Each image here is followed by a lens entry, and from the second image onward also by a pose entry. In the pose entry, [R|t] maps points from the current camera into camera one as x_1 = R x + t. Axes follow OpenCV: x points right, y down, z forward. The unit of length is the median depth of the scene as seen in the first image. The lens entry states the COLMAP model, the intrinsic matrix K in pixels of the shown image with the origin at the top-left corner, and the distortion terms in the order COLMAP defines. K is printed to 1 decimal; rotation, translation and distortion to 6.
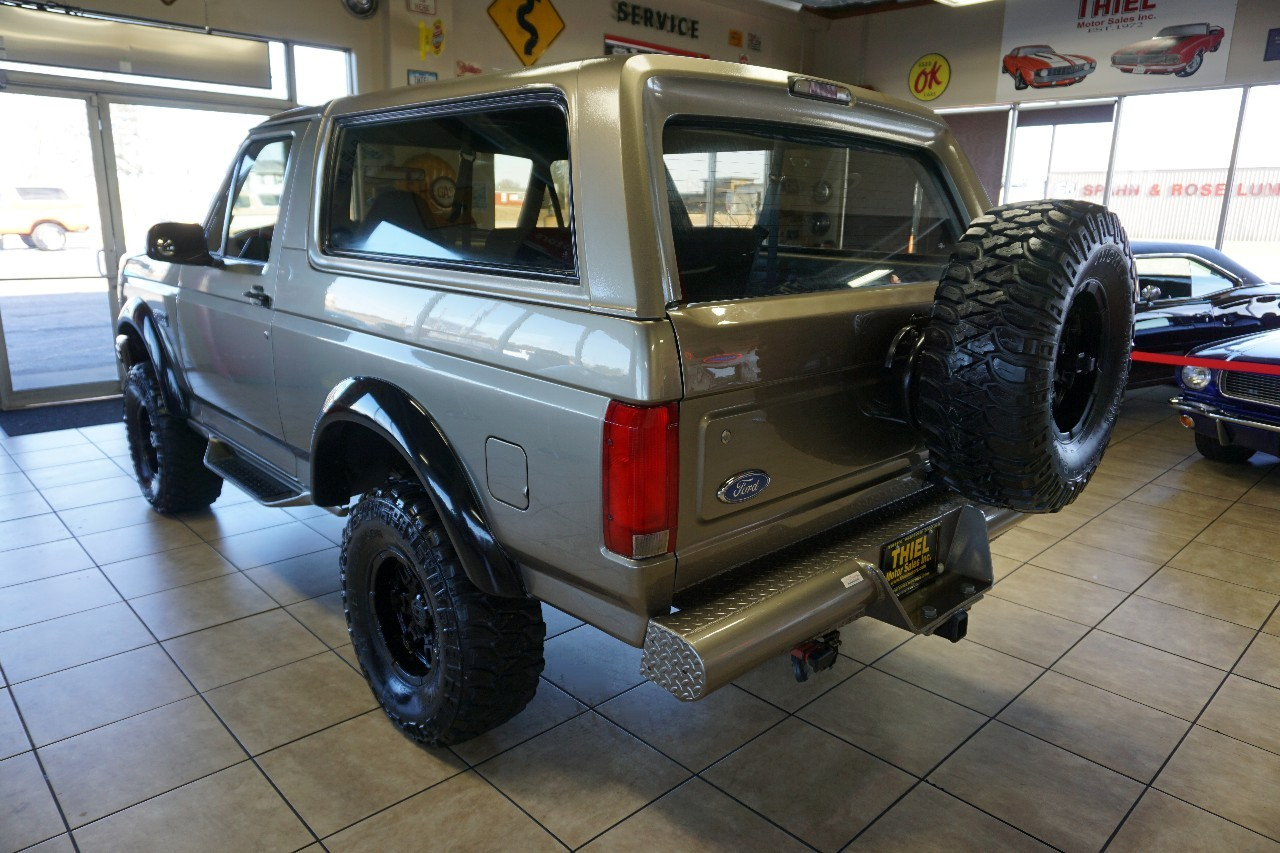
lens RADIAL K [[838.7, 0, 642.1], [0, 838.7, 419.9], [0, 0, 1]] dist [-0.032690, 0.023774]
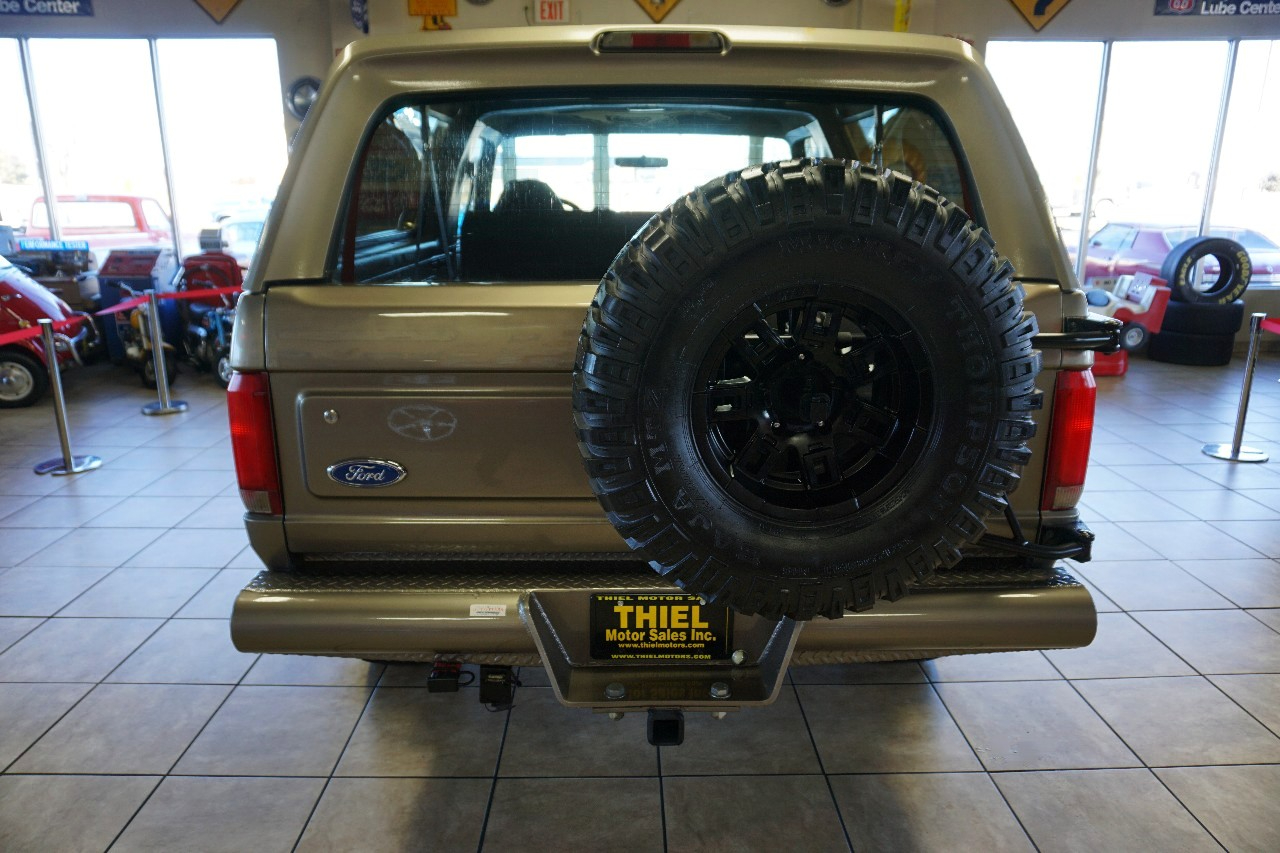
lens RADIAL K [[838.7, 0, 638.5], [0, 838.7, 430.7], [0, 0, 1]] dist [-0.032690, 0.023774]
pose [[0.726871, 0.157766, -0.668407, 0.815627], [-0.141595, 0.986773, 0.078930, -0.073596], [0.672019, 0.037271, 0.739596, 0.411655]]
